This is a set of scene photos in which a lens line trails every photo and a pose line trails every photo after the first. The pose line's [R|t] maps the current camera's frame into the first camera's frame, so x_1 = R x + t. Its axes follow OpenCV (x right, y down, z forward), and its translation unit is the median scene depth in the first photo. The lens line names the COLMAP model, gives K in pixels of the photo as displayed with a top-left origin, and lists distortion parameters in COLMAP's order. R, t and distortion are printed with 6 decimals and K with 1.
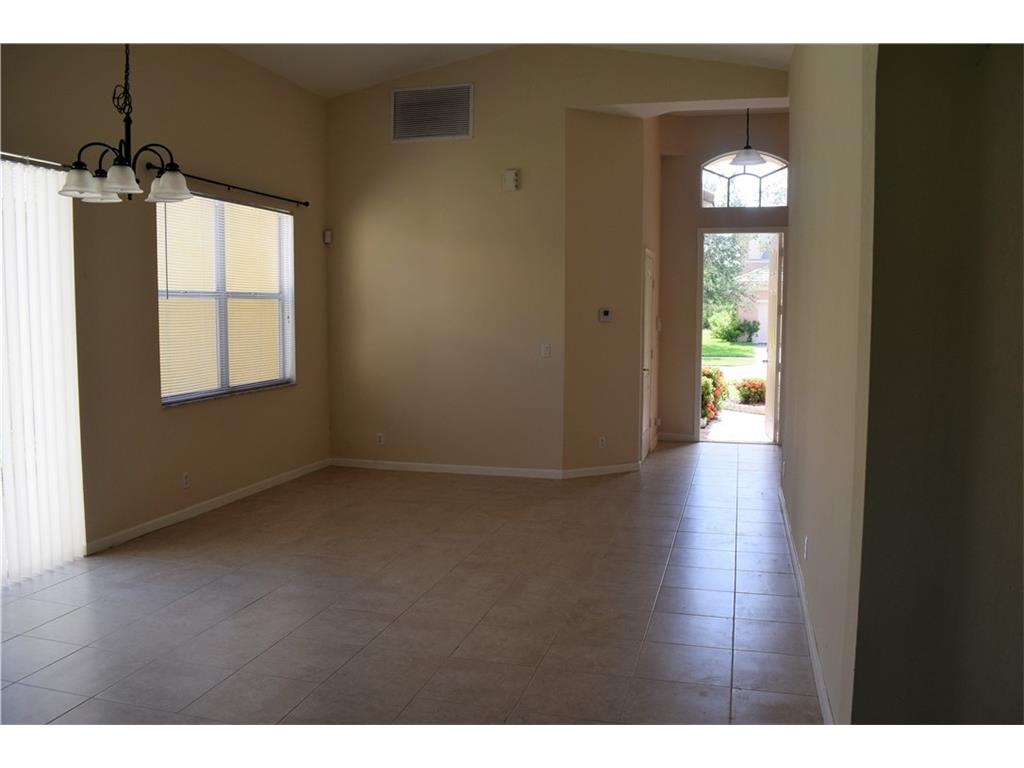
lens RADIAL K [[837.9, 0, 510.6], [0, 837.9, 383.0], [0, 0, 1]] dist [-0.072142, -0.021132]
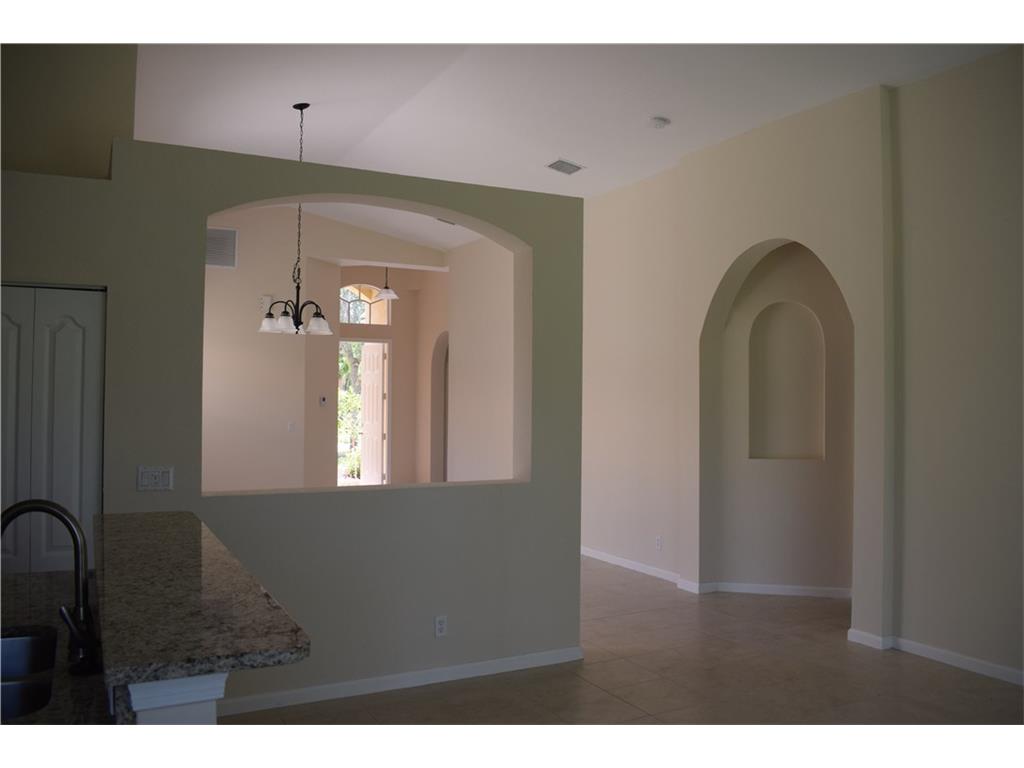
lens RADIAL K [[837.9, 0, 510.7], [0, 837.9, 383.9], [0, 0, 1]] dist [-0.072142, -0.021132]
pose [[0.743448, 0.014957, 0.668626, -0.719110], [0.051426, 0.995511, -0.079450, 0.024527], [-0.666813, 0.093452, 0.739342, -0.319933]]
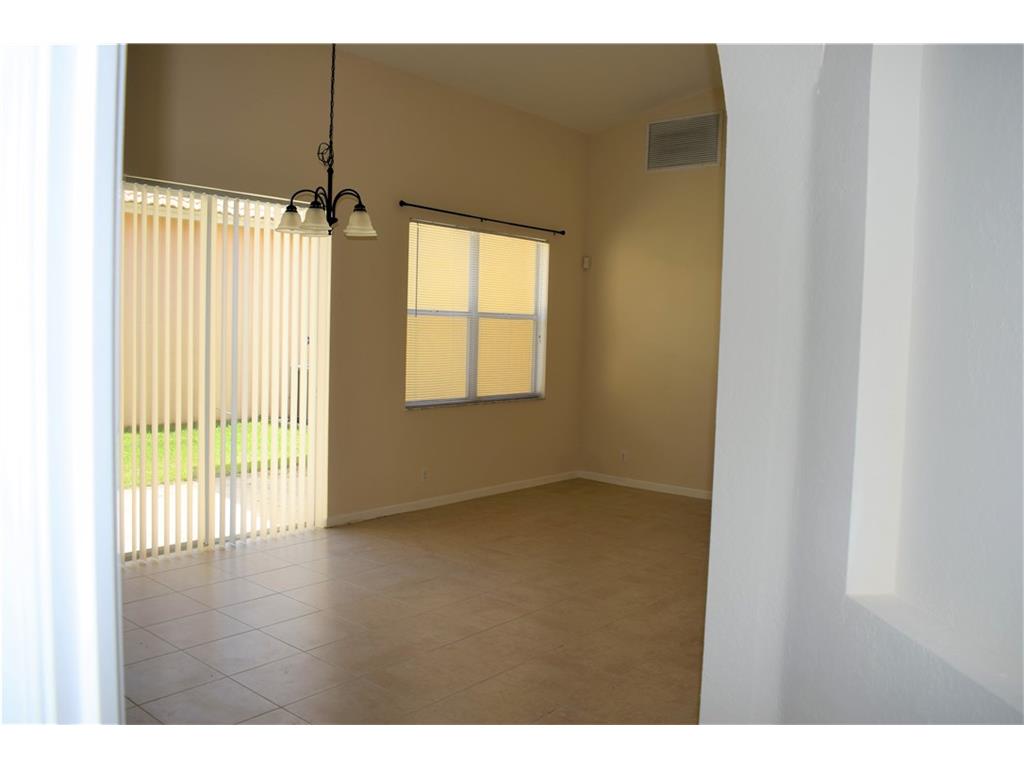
lens RADIAL K [[837.9, 0, 515.9], [0, 837.9, 380.2], [0, 0, 1]] dist [-0.072142, -0.021132]
pose [[0.908087, 0.049887, -0.415799, 0.178657], [-0.063085, 0.997845, -0.018057, -0.000439], [0.414002, 0.042628, 0.909277, -0.007106]]
